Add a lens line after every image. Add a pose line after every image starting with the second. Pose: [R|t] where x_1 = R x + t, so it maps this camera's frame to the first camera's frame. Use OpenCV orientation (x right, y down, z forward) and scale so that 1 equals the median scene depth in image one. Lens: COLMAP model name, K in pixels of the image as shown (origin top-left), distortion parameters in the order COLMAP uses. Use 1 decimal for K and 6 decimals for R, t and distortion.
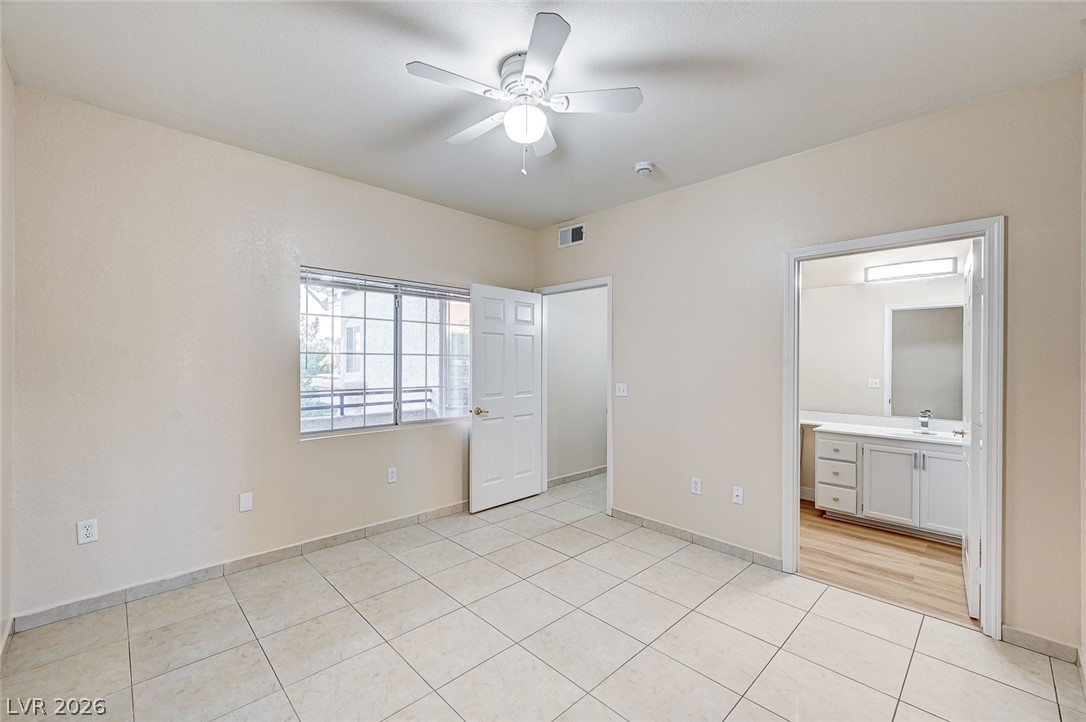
lens RADIAL K [[445.0, 0, 543.0], [0, 445.0, 361.0], [0, 0, 1]] dist [-0.002796, -0.000190]
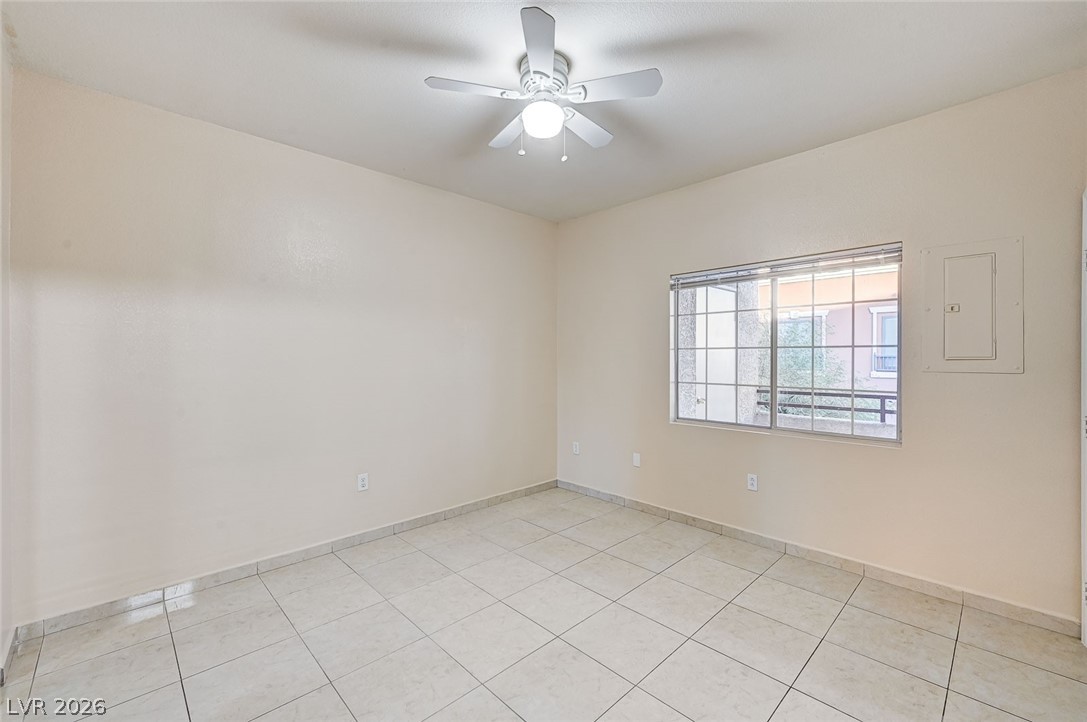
lens RADIAL K [[450.1, 0, 543.5], [0, 450.1, 361.0], [0, 0, 1]] dist [0.041364, 0.000119]
pose [[-0.000039, 0.003589, -0.999994, 0.473856], [0.004005, 0.999986, 0.003589, 0.005362], [0.999992, -0.004005, -0.000054, 0.473402]]
